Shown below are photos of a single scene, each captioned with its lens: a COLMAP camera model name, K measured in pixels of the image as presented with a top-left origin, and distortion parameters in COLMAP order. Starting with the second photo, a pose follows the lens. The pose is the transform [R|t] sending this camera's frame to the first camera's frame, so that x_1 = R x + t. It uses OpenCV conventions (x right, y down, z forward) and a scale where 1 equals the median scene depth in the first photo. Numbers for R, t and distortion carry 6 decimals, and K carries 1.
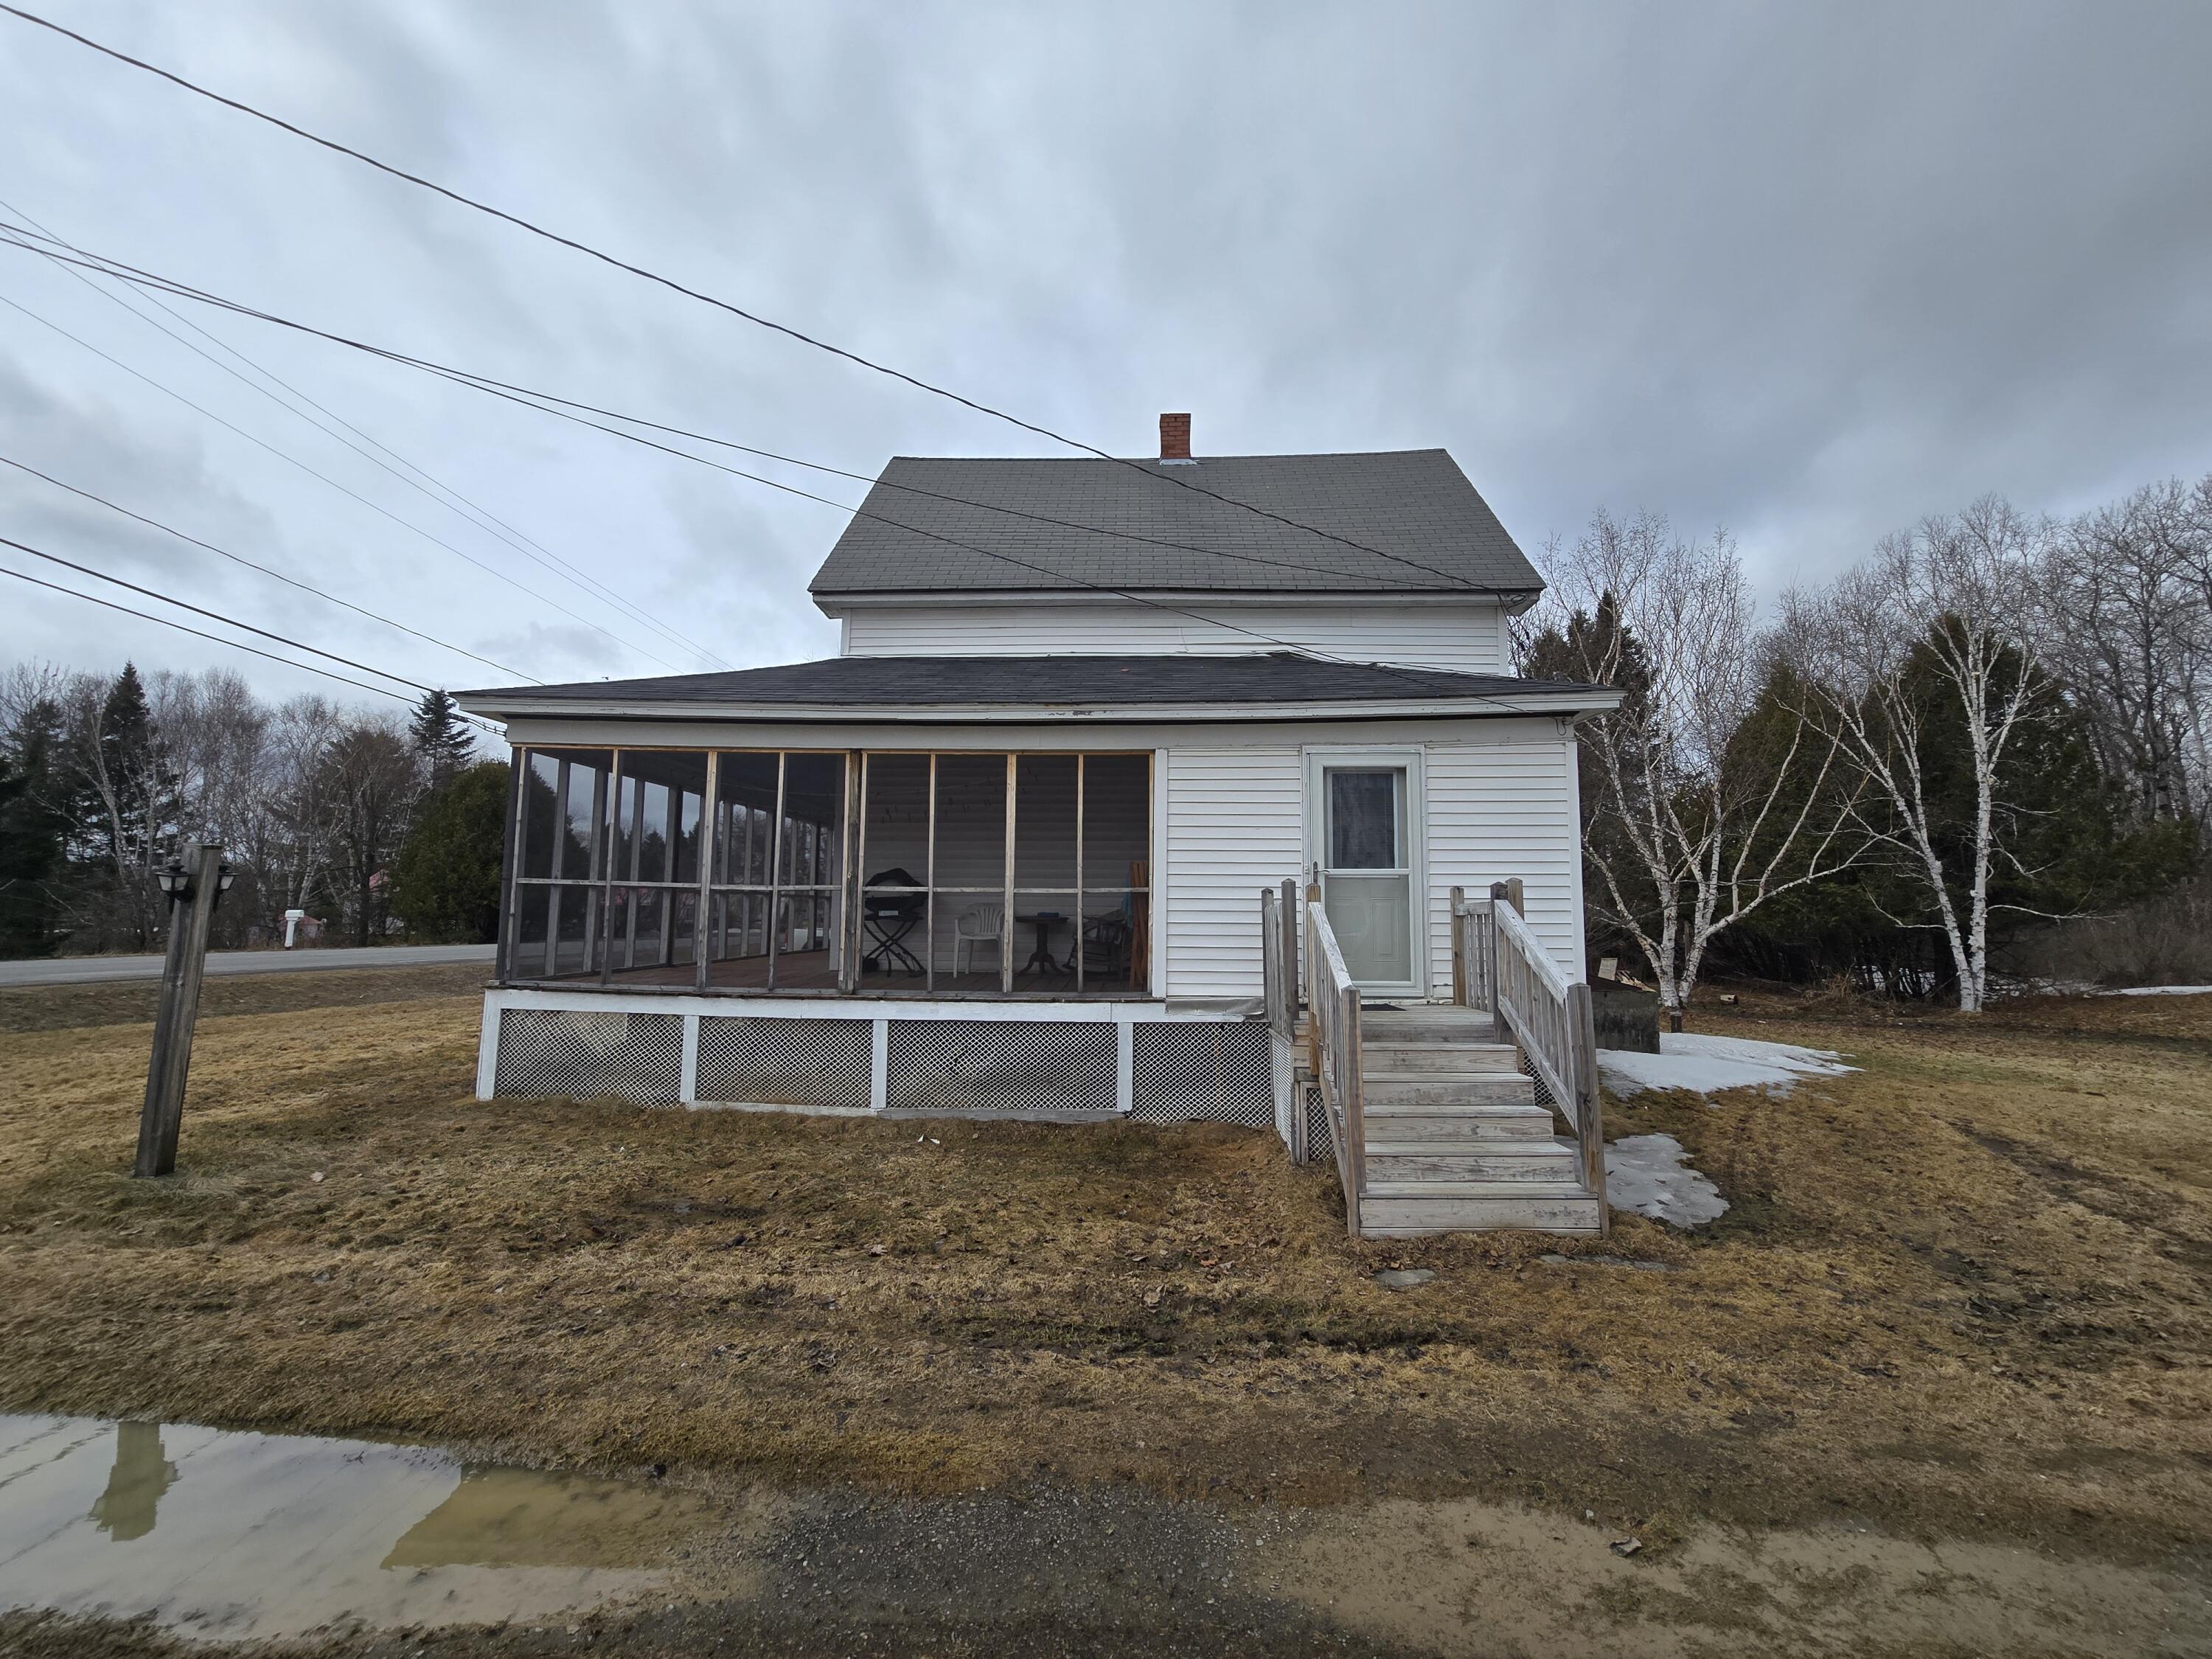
lens RADIAL K [[904.9, 0, 1116.5], [0, 904.9, 826.6], [0, 0, 1]] dist [-0.002520, 0.000061]
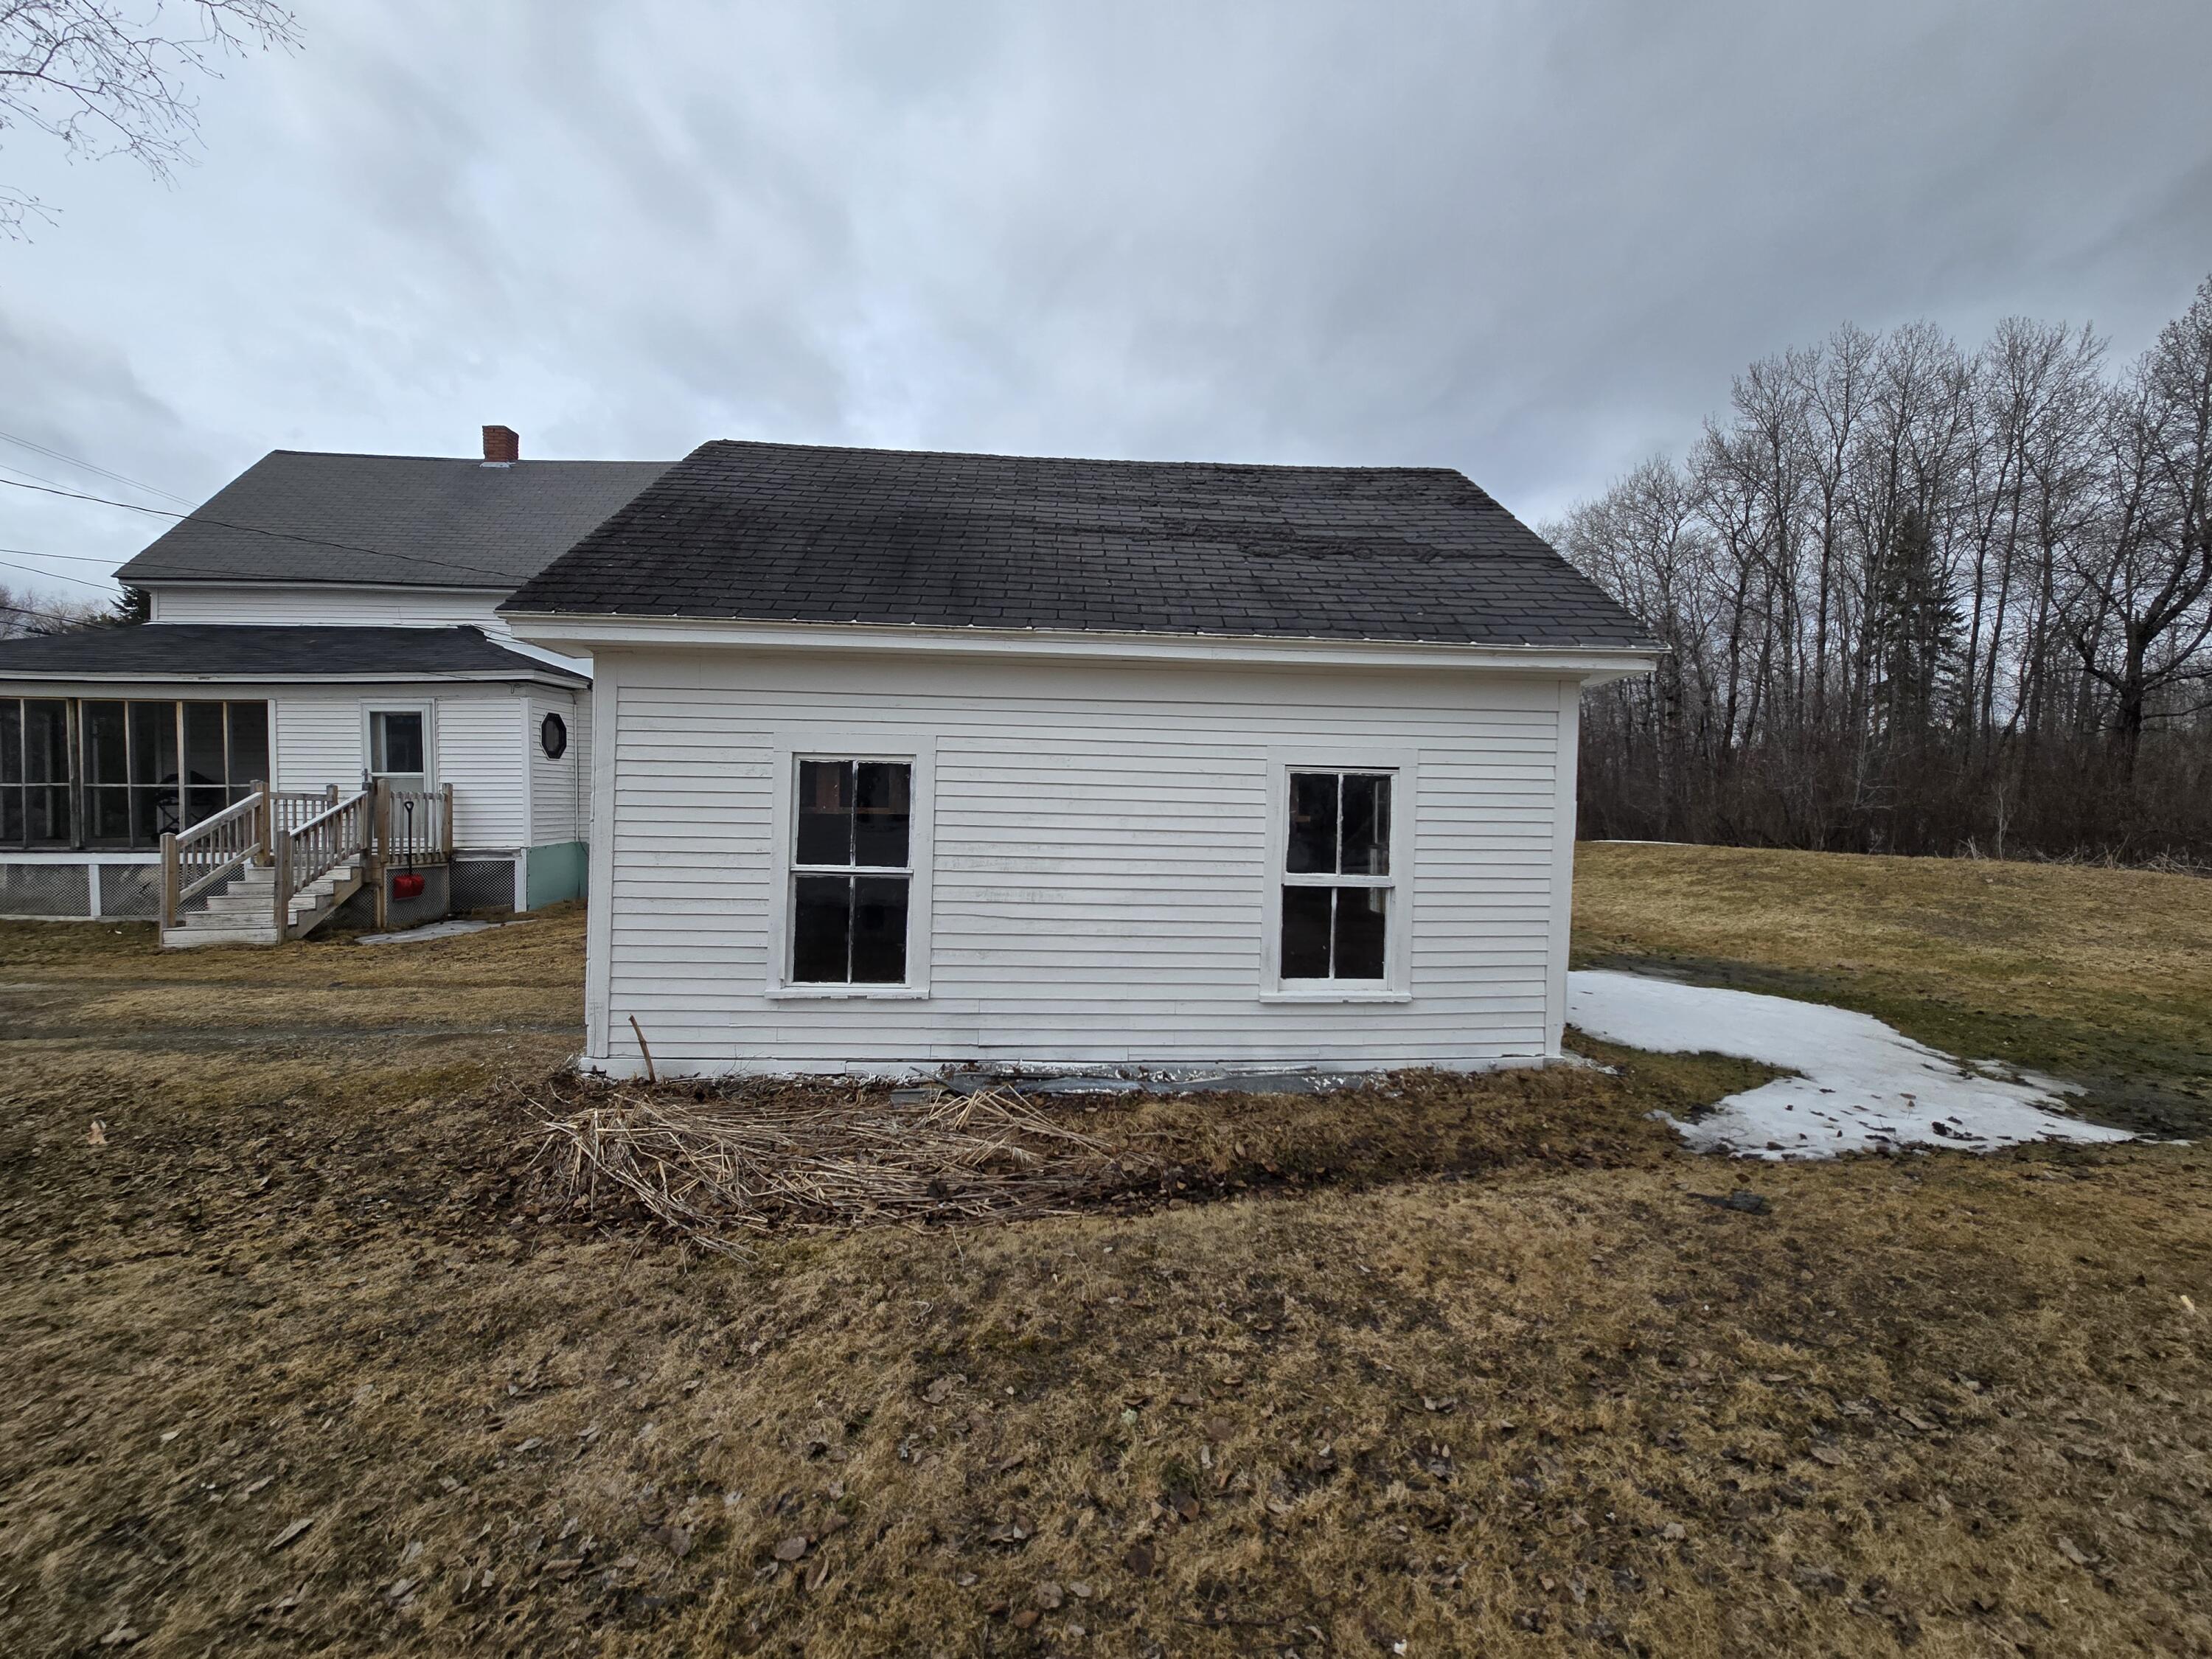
lens RADIAL K [[904.9, 0, 1116.5], [0, 904.9, 826.6], [0, 0, 1]] dist [-0.002520, 0.000061]
pose [[0.995535, -0.000494, 0.094393, 1.381416], [-0.010843, 0.992769, 0.119546, -0.067976], [-0.093769, -0.120036, 0.988331, -0.757665]]
